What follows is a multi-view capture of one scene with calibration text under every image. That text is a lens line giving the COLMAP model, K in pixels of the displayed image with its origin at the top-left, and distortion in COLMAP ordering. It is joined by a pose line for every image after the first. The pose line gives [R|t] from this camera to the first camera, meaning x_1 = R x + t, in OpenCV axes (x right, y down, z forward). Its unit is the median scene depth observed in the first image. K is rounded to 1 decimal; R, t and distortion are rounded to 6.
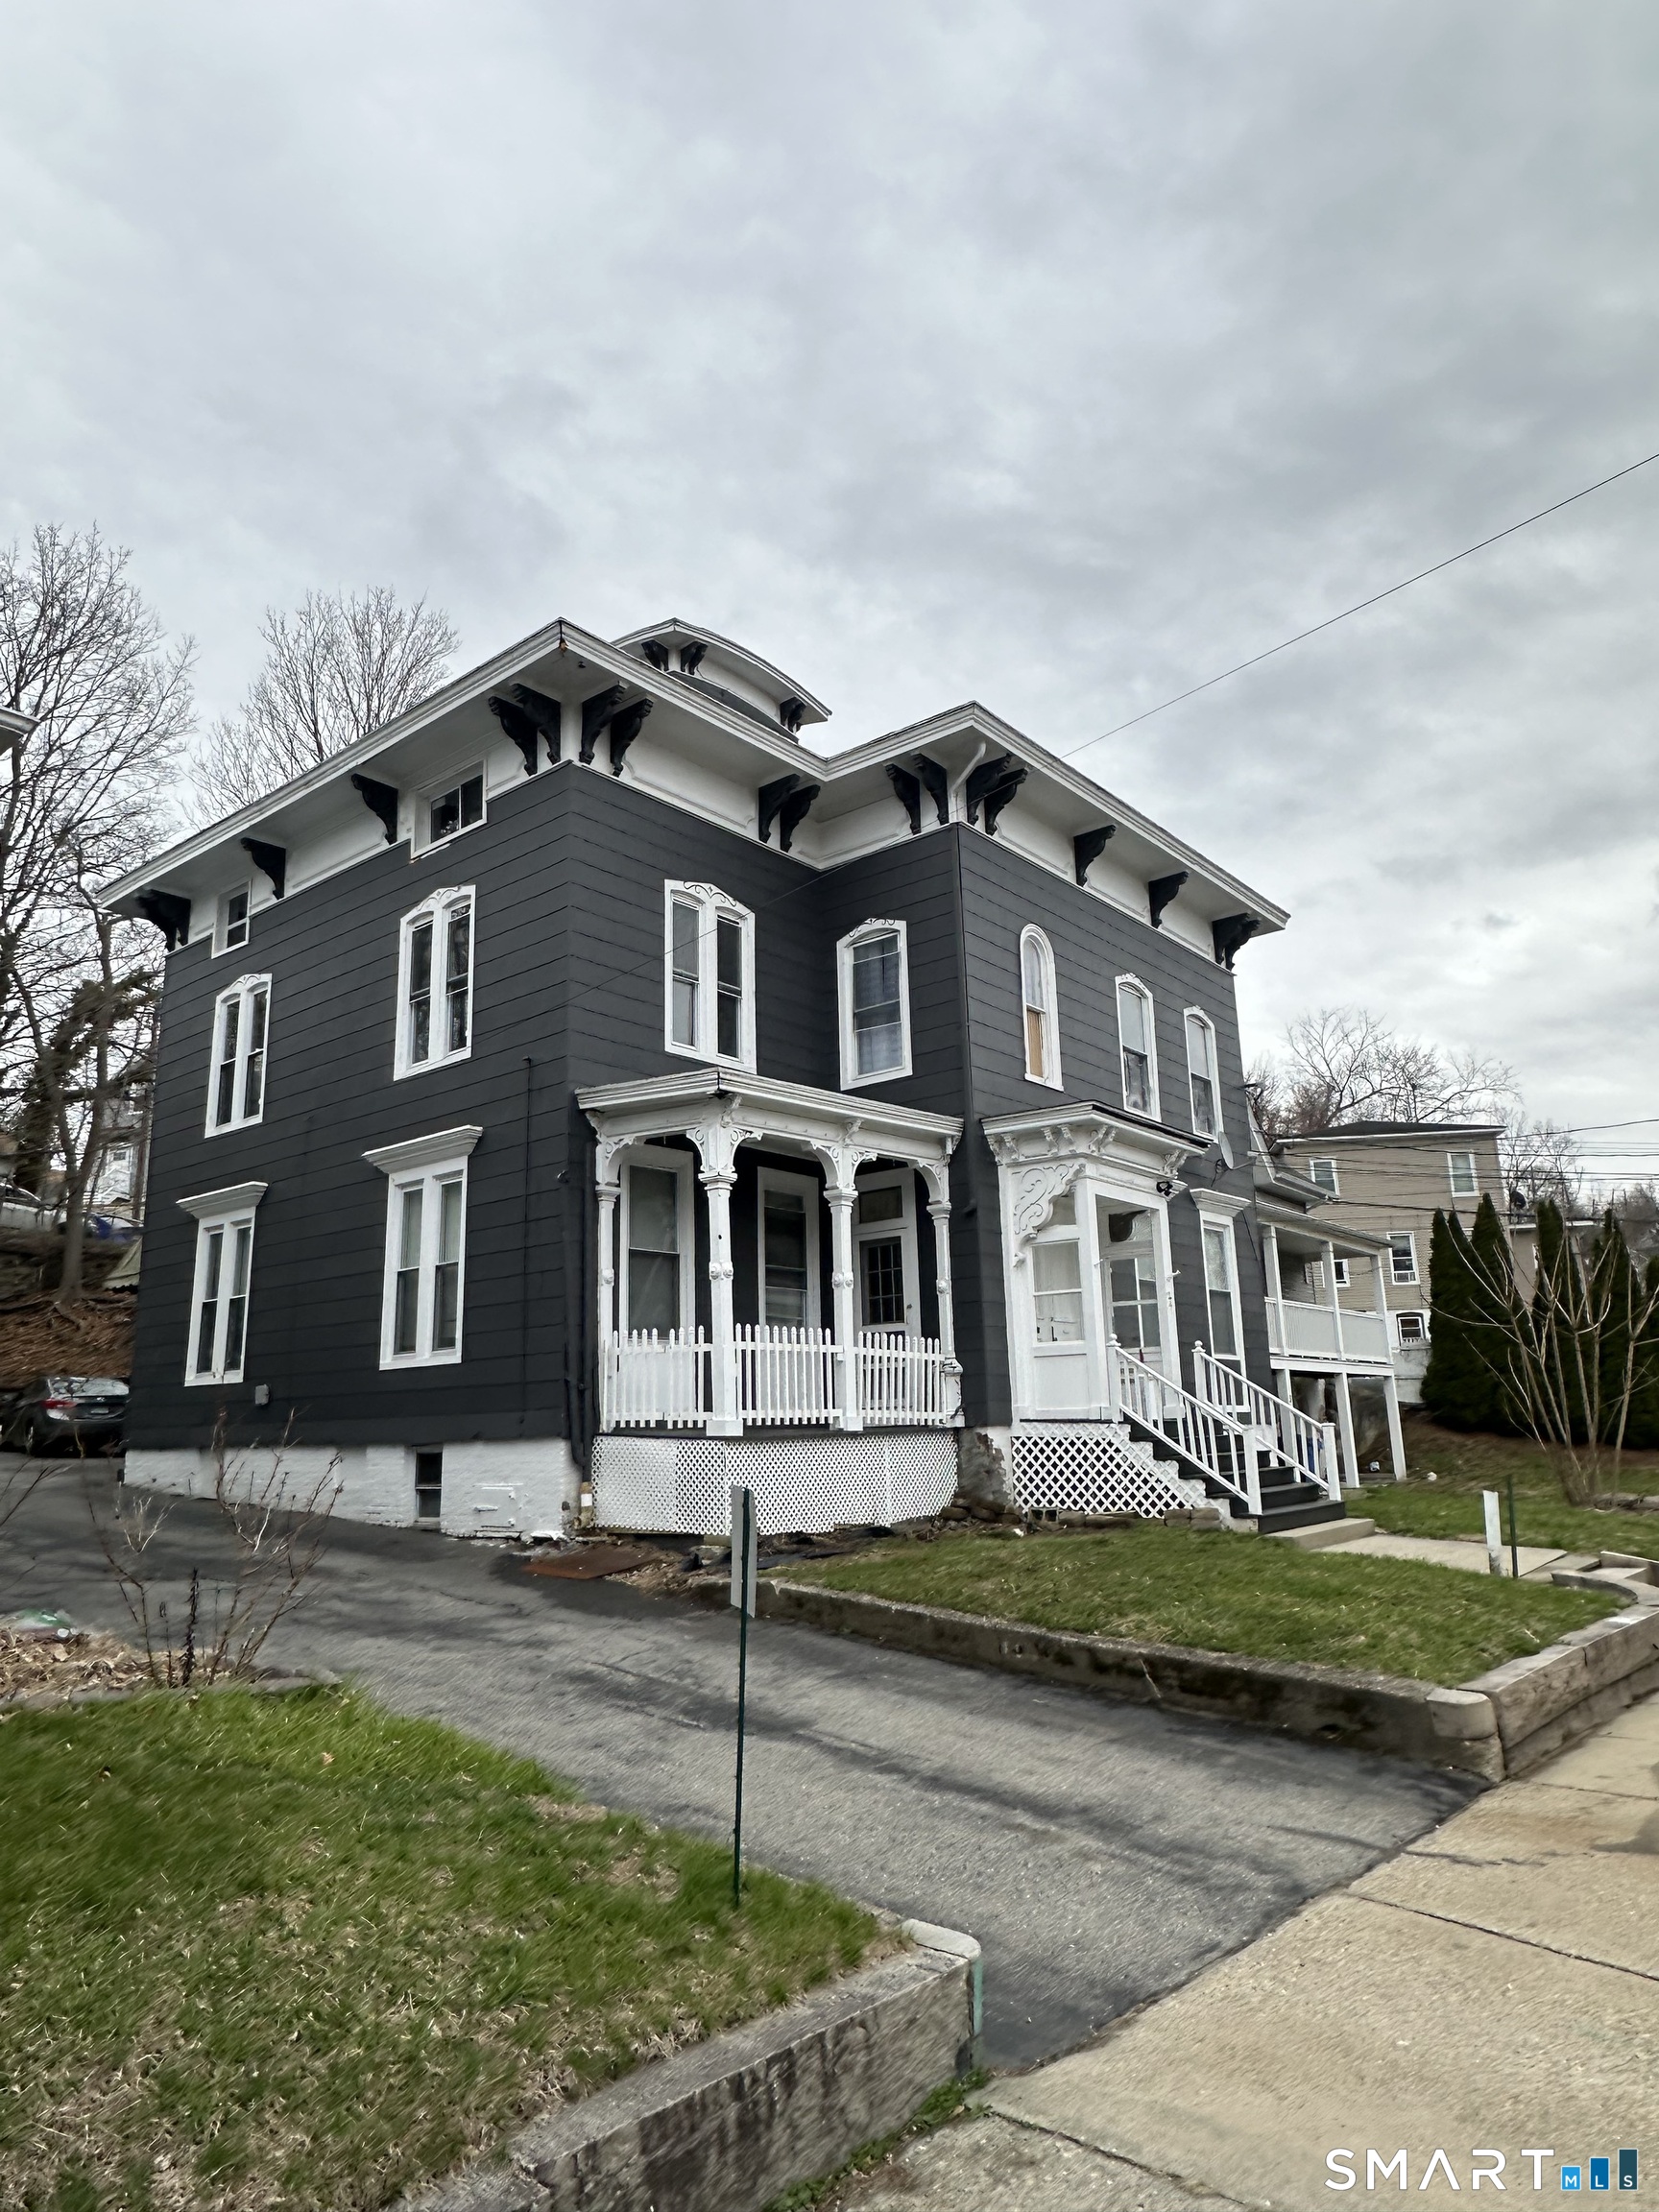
lens RADIAL K [[1390.7, 0, 829.5], [0, 1390.7, 1106.0], [0, 0, 1]] dist [0.001877, -0.002227]
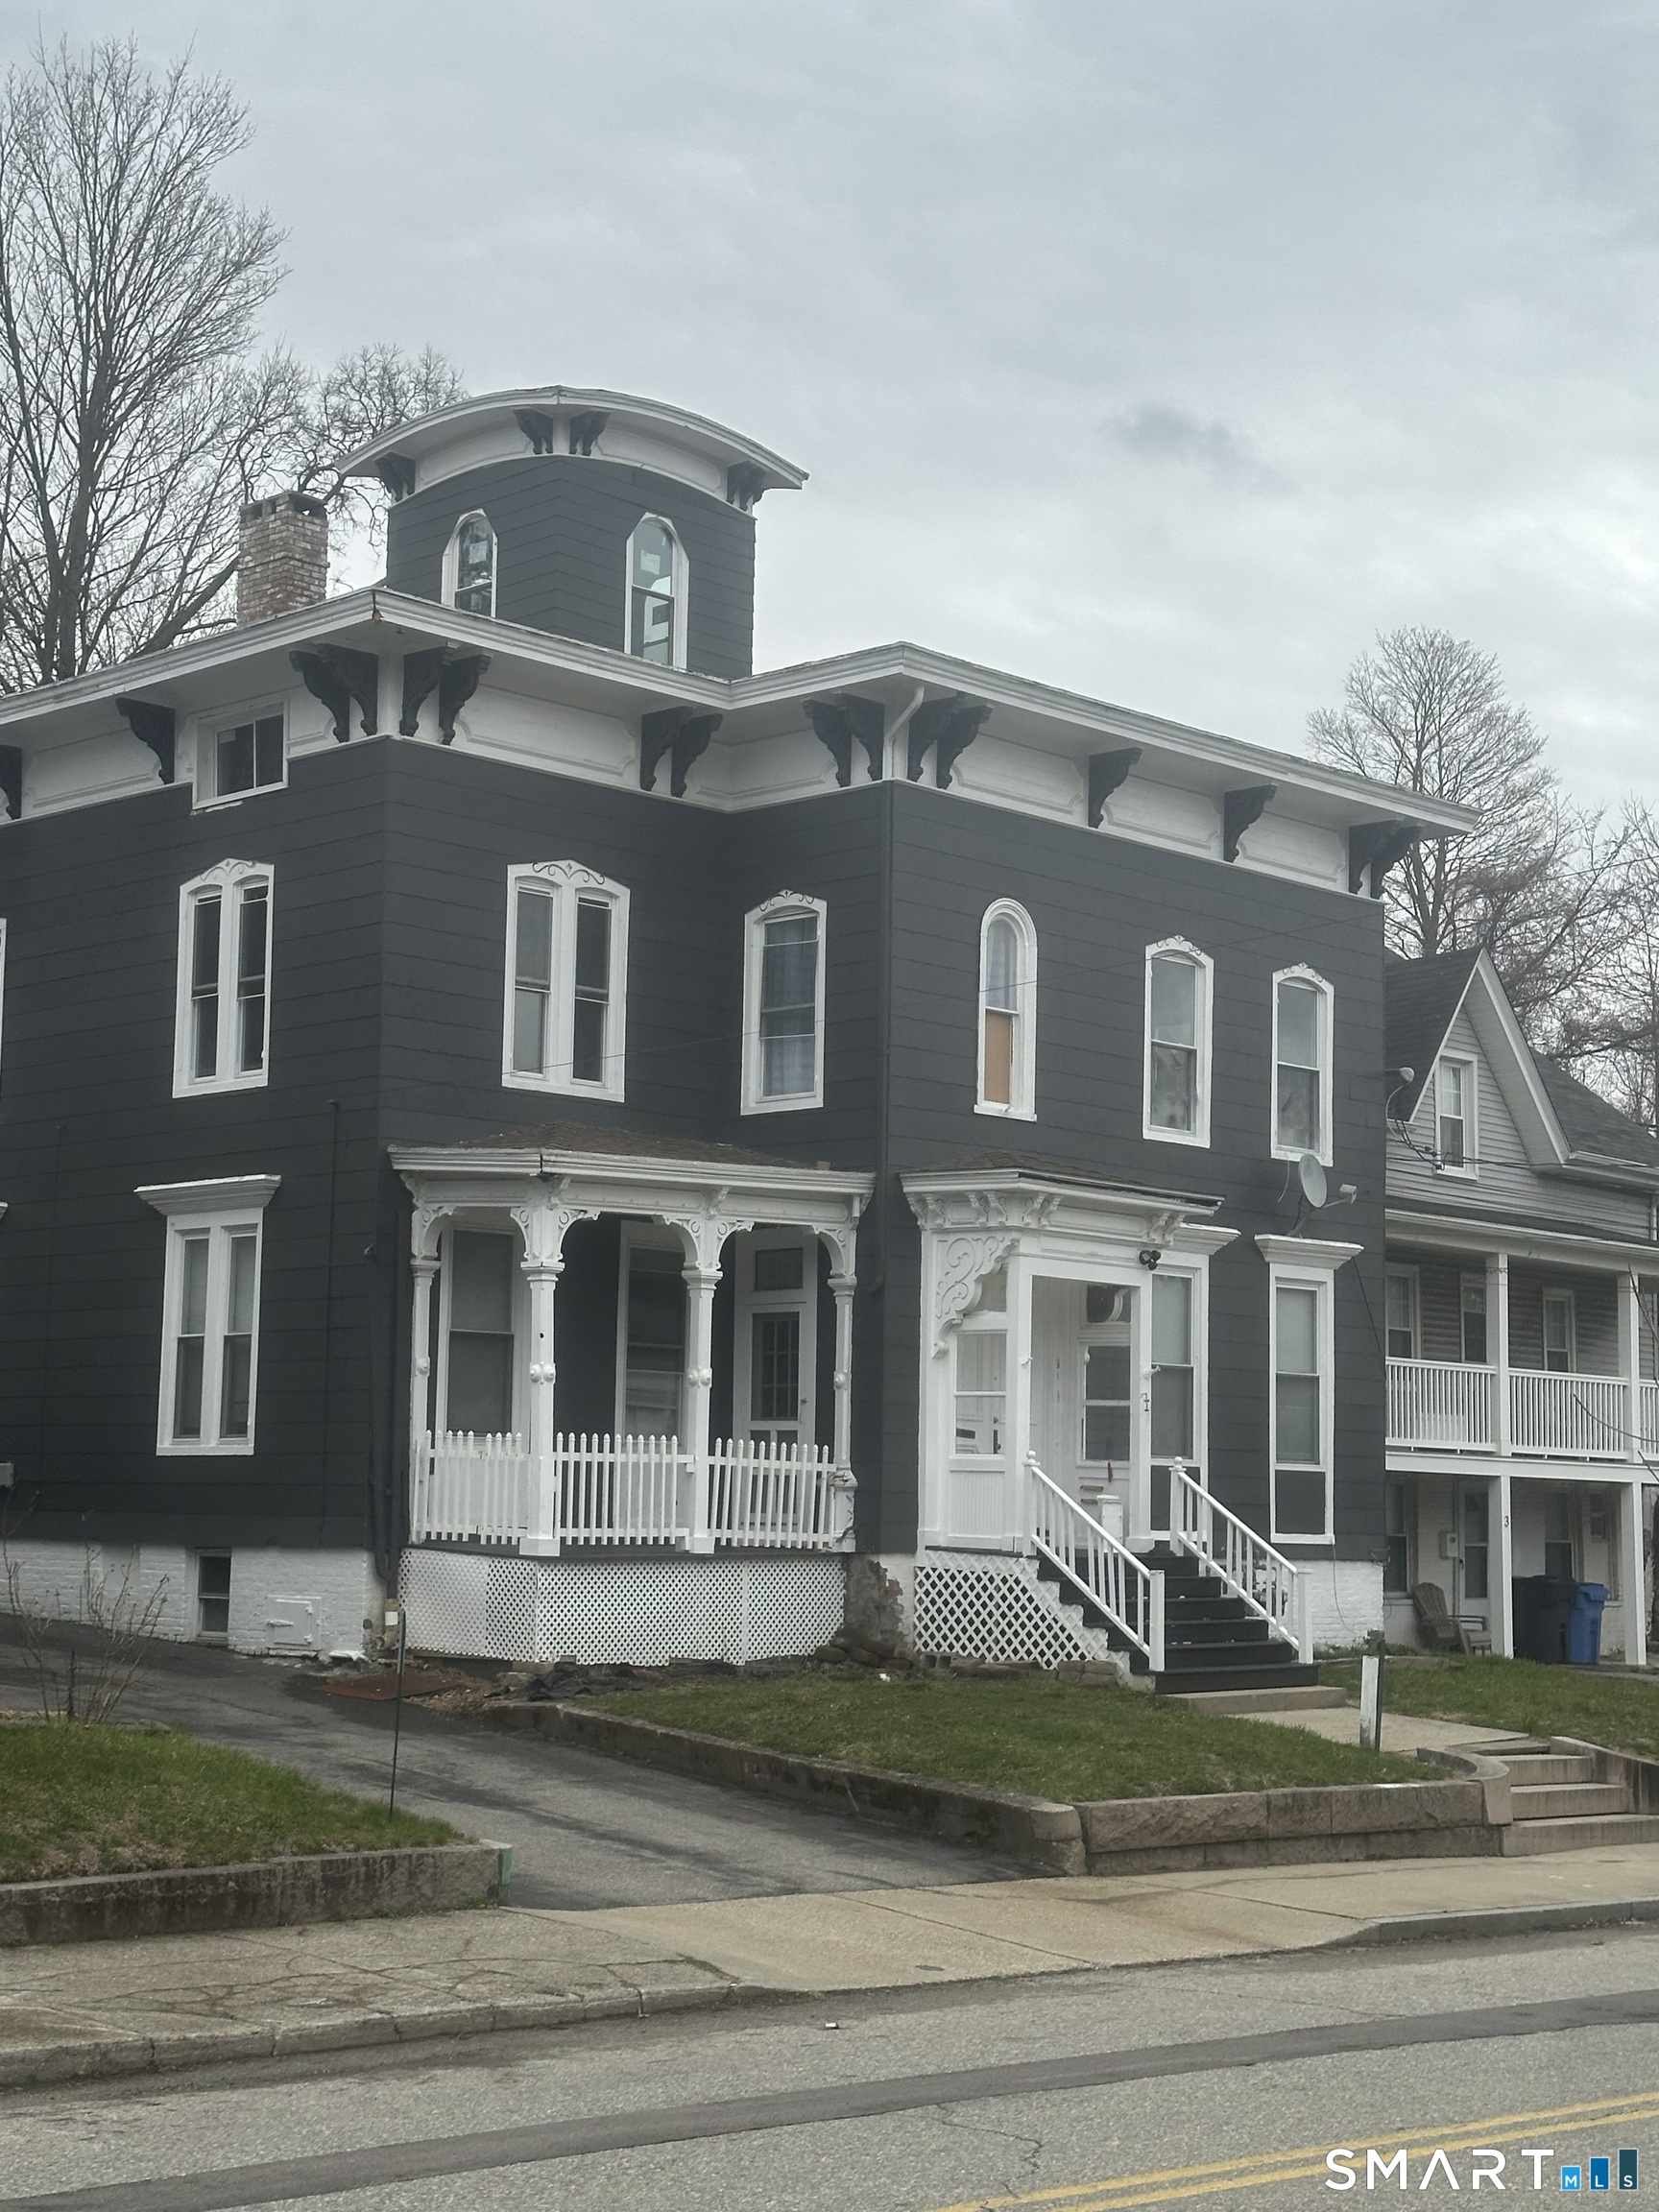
lens RADIAL K [[3341.5, 0, 829.5], [0, 3341.5, 1106.0], [0, 0, 1]] dist [0.150863, 0.036300]
pose [[0.995600, 0.033863, -0.087373, 0.251660], [-0.023512, 0.992867, 0.116887, -0.268945], [0.090708, -0.114319, 0.989294, -0.953839]]
